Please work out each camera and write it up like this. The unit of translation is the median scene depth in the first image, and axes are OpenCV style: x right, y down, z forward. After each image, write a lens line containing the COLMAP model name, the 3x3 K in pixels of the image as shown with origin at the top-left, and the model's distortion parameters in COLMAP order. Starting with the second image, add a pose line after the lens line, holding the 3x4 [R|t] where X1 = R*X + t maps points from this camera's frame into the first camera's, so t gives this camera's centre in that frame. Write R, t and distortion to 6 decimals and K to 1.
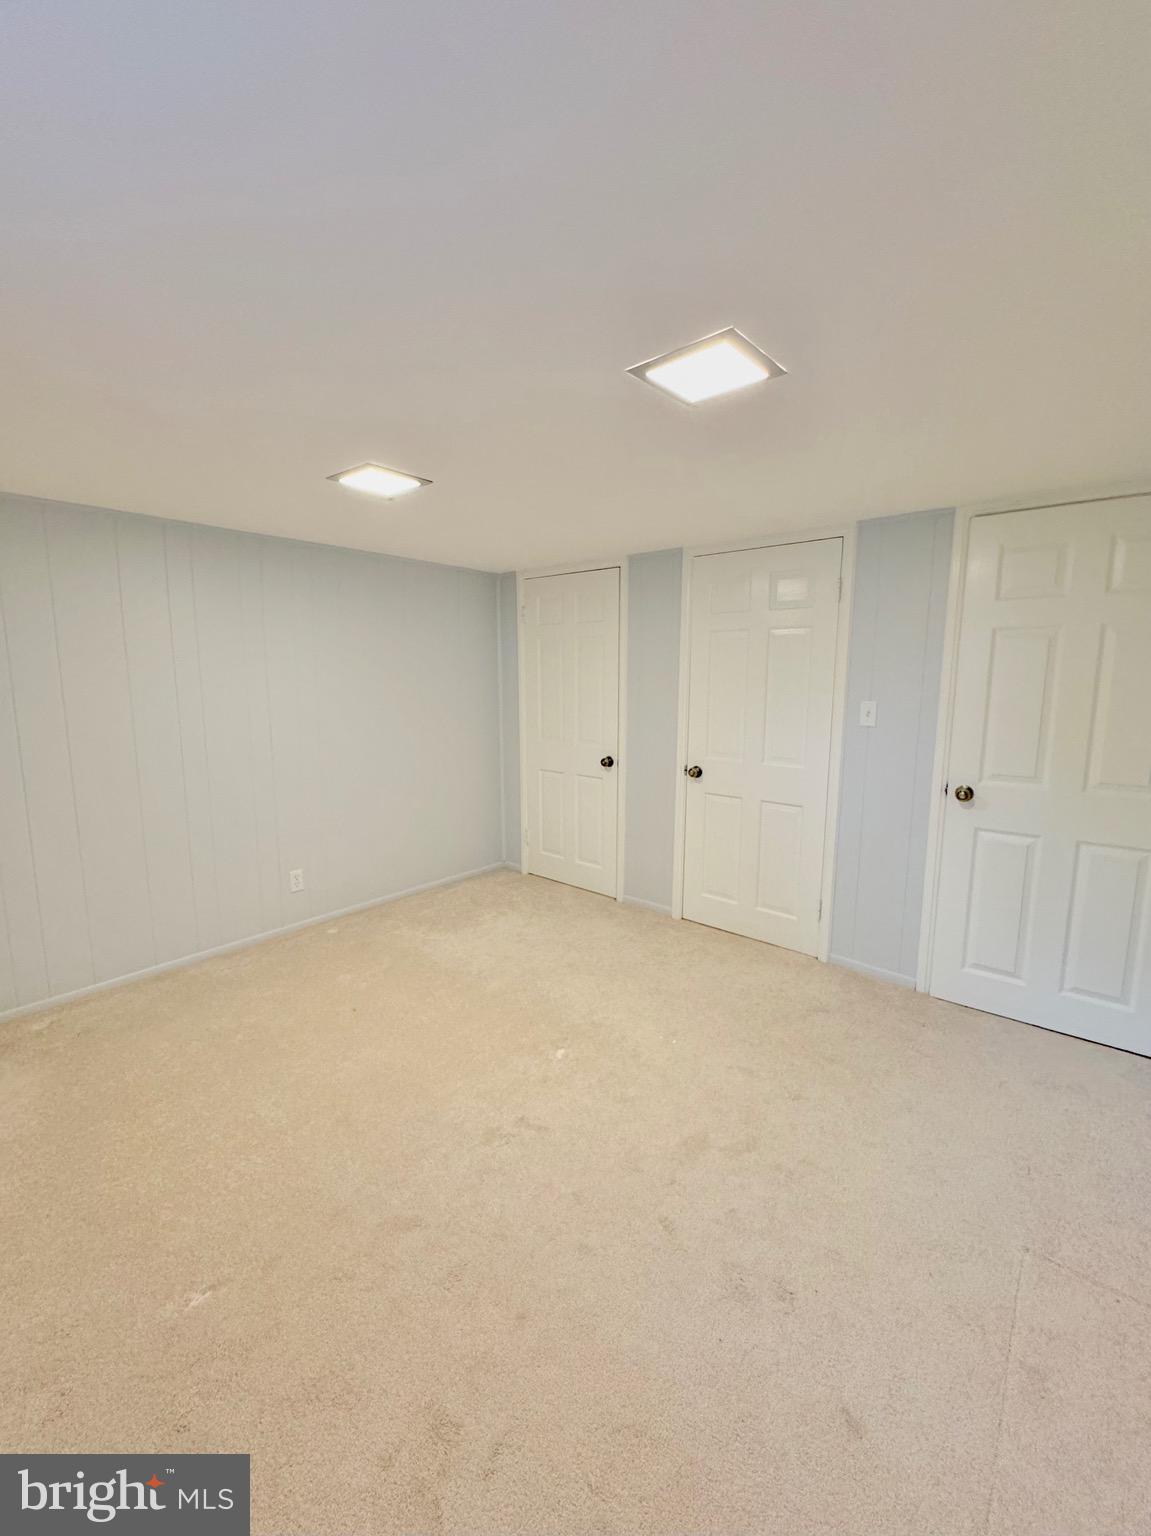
lens RADIAL K [[630.7, 0, 569.5], [0, 630.7, 767.8], [0, 0, 1]] dist [0.000248, 0.000612]
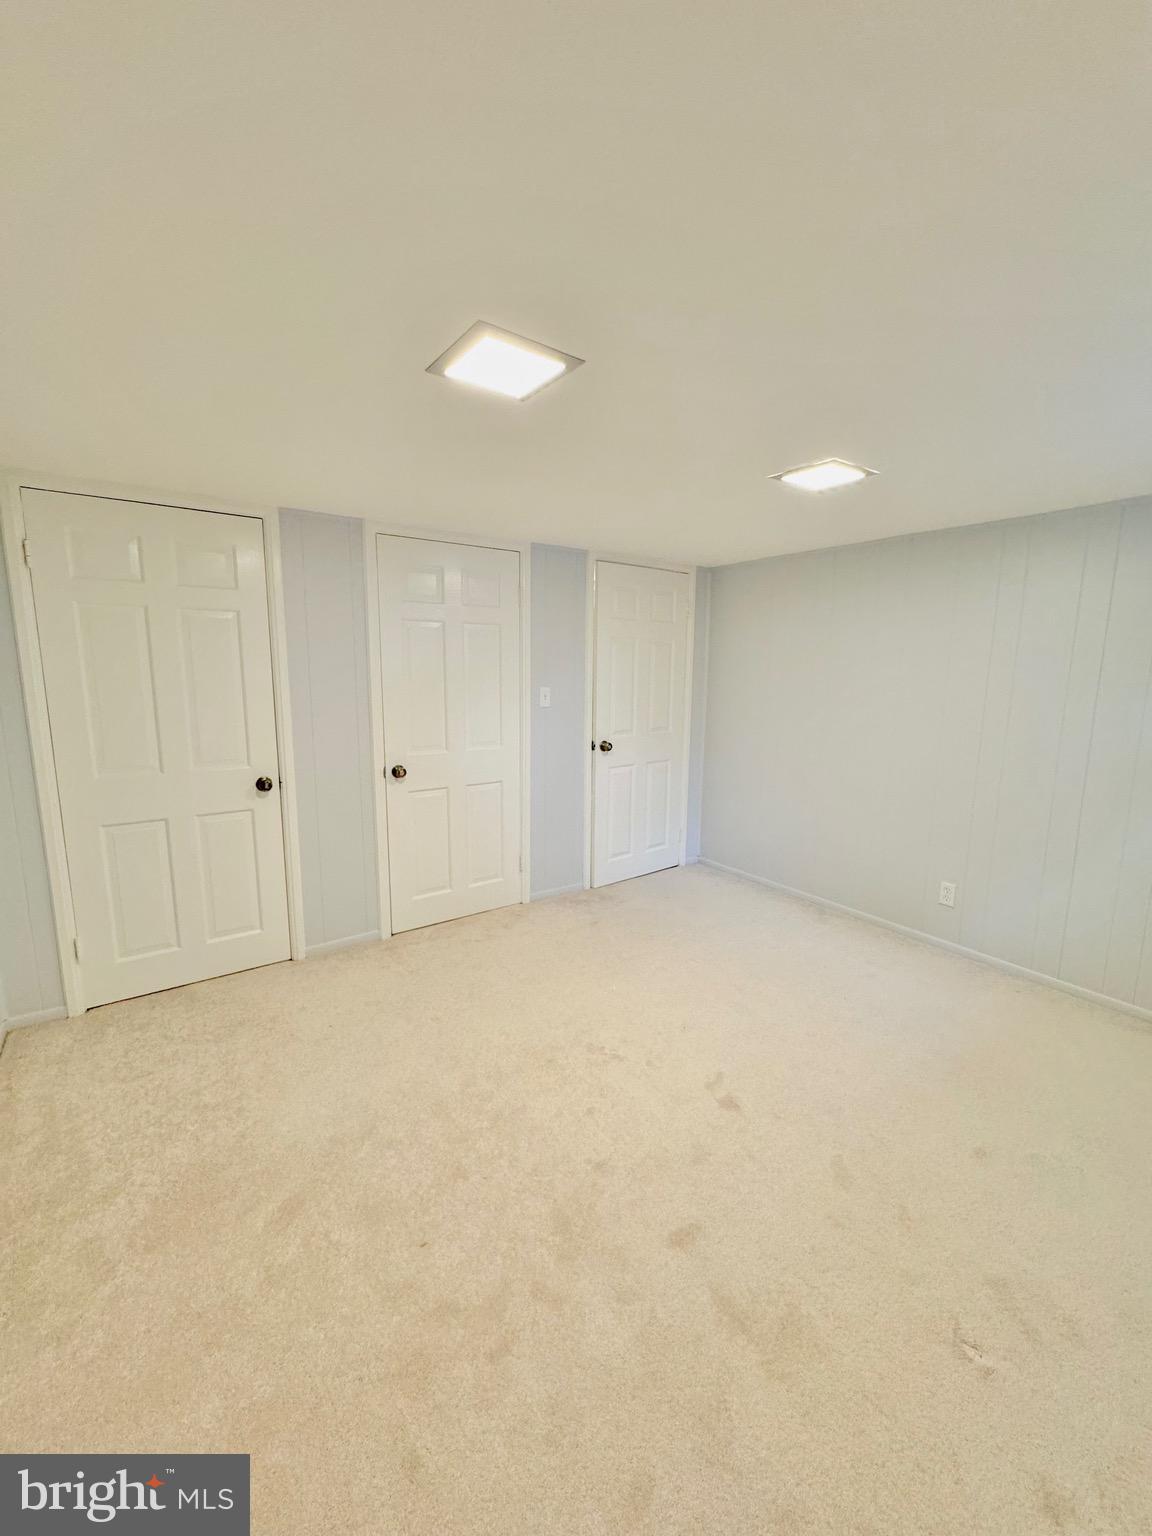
lens RADIAL K [[630.7, 0, 570.0], [0, 630.7, 767.8], [0, 0, 1]] dist [0.000248, 0.000612]
pose [[0.226226, -0.152010, 0.962141, -0.777353], [0.137521, 0.982839, 0.122945, -0.095320], [-0.964318, 0.104501, 0.243248, 0.657678]]
